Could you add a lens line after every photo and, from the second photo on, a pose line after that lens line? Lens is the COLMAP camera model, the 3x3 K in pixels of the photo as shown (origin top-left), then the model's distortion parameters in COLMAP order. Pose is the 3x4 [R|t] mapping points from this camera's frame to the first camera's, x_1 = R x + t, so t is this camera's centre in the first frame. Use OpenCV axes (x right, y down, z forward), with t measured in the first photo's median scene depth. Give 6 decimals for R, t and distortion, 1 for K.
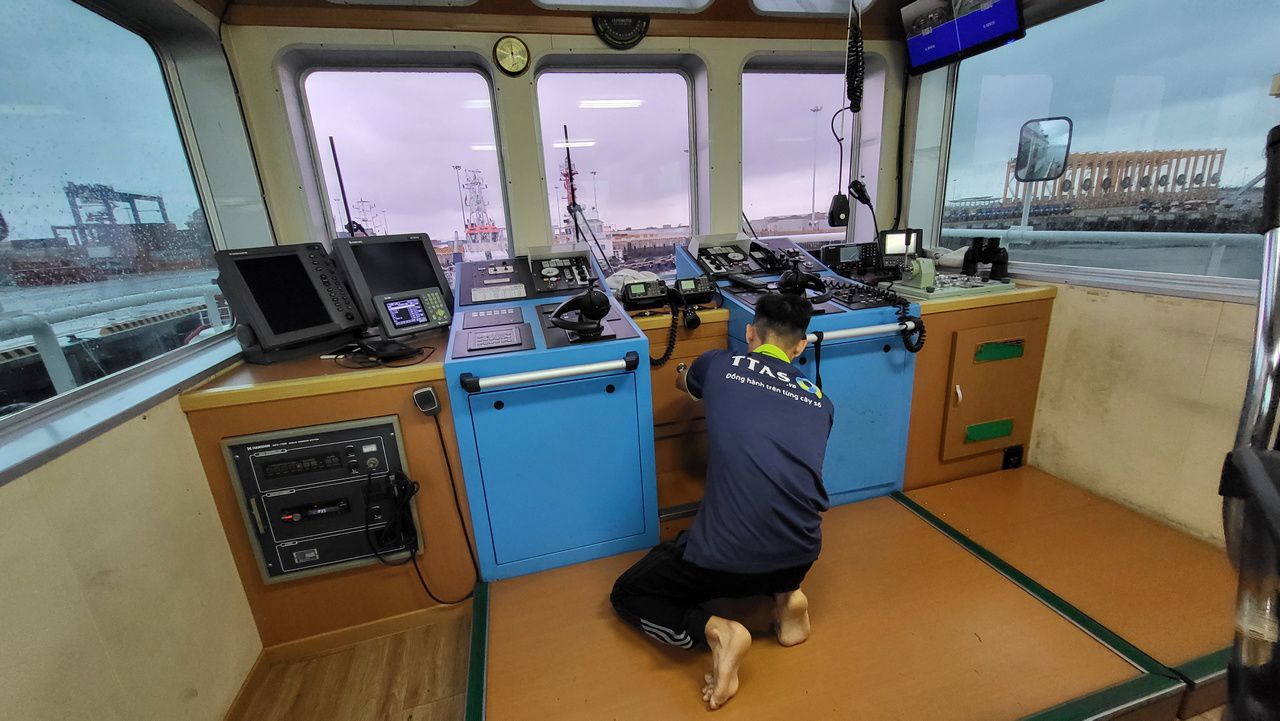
lens RADIAL K [[508.6, 0, 640.0], [0, 508.6, 360.5], [0, 0, 1]] dist [-0.000472, -0.000209]
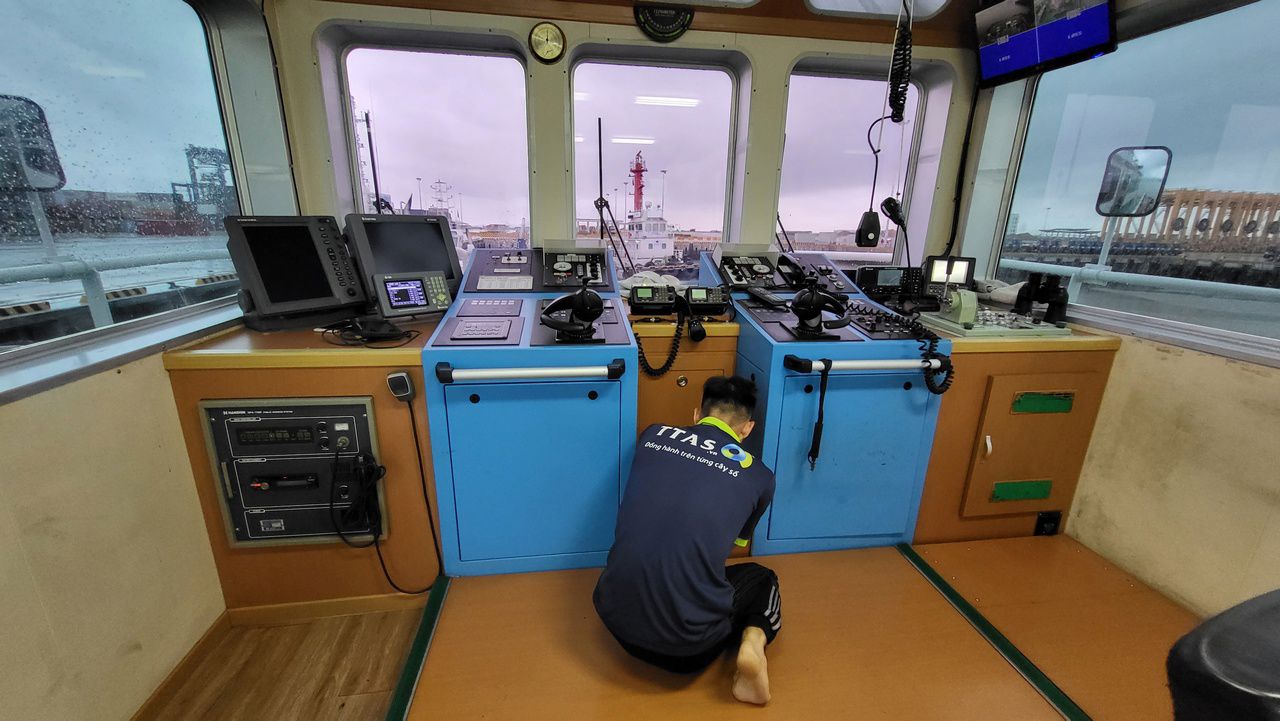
lens RADIAL K [[508.6, 0, 640.0], [0, 508.6, 360.5], [0, 0, 1]] dist [-0.000472, -0.000209]
pose [[0.989082, 0.111693, -0.096131, 0.092277], [-0.111658, 0.993730, 0.005755, -0.019645], [0.096171, 0.005042, 0.995352, 0.052563]]
